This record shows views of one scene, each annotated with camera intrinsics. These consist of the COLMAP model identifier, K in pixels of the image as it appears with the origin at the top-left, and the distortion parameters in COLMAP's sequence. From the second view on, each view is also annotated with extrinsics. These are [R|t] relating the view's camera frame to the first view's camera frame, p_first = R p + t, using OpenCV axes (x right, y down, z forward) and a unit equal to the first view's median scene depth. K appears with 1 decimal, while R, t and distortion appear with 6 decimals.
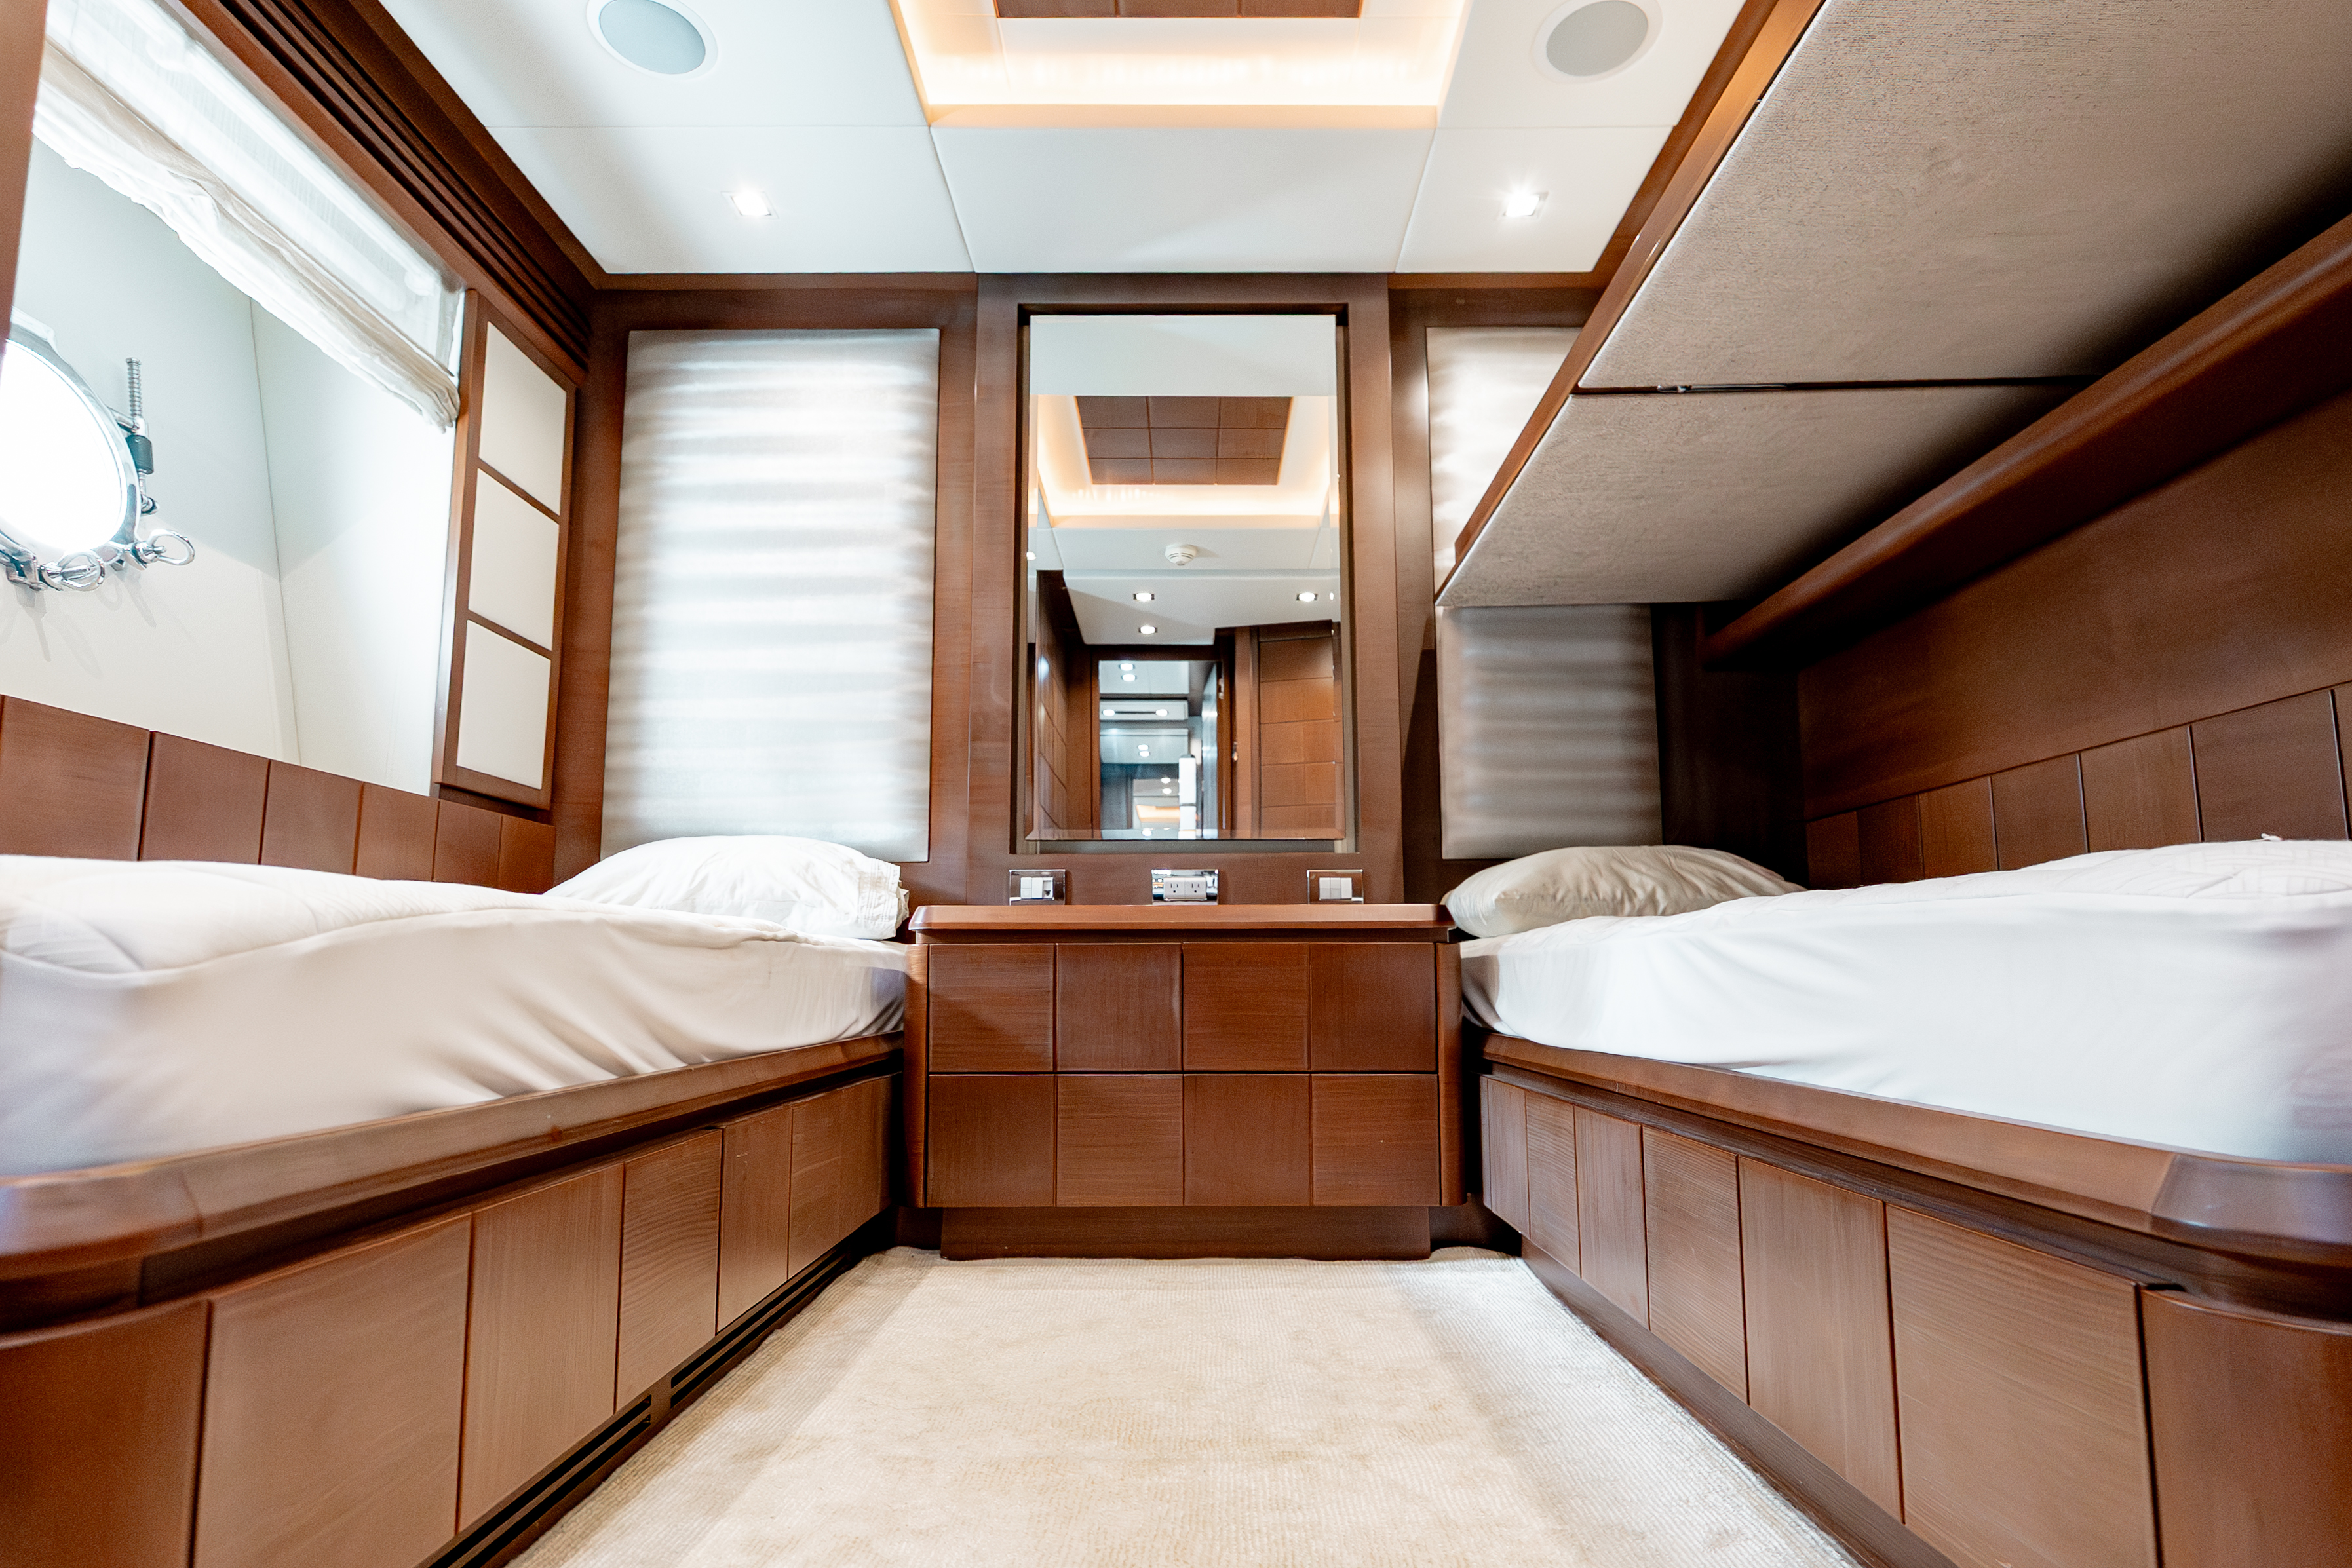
lens RADIAL K [[1152.4, 0, 1173.3], [0, 1152.4, 845.2], [0, 0, 1]] dist [0.000361, 0.000839]
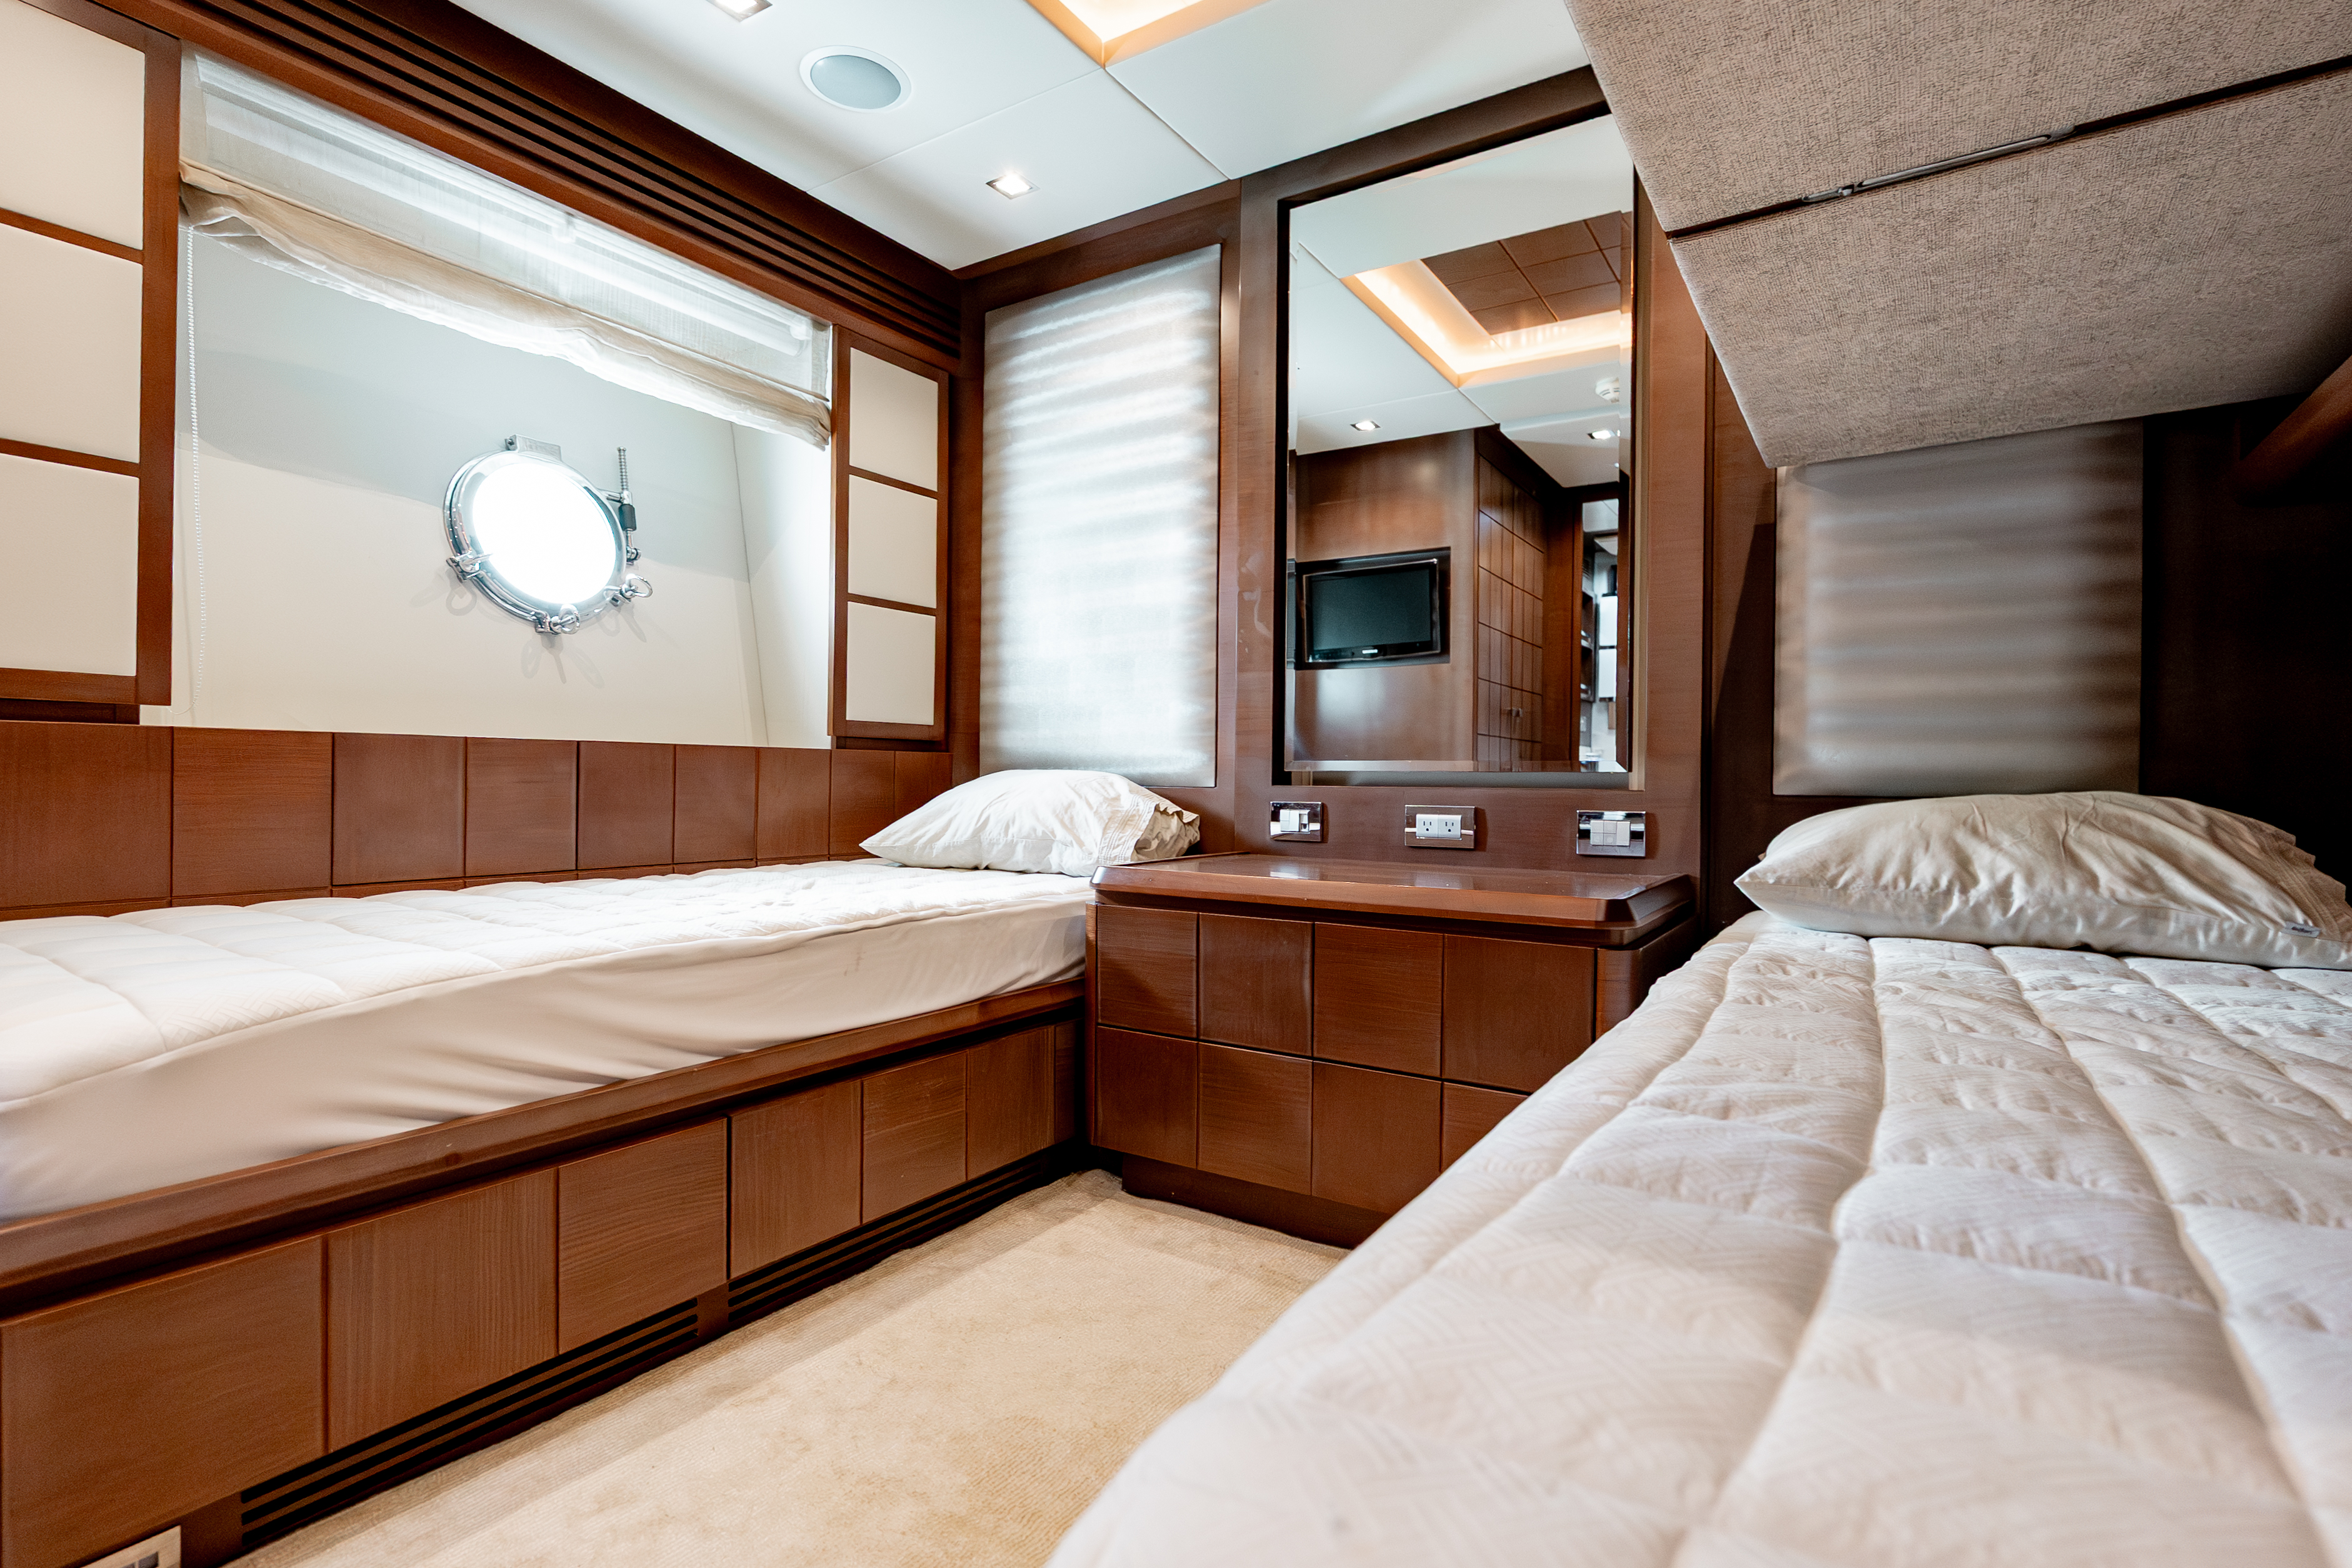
lens RADIAL K [[1093.6, 0, 1176.0], [0, 1093.6, 784.0], [0, 0, 1]] dist [0.000014, 0.000495]
pose [[0.846243, 0.013520, -0.532625, 0.308701], [0.047979, 0.993683, 0.101453, -0.098403], [0.530632, -0.111409, 0.840249, 0.165321]]
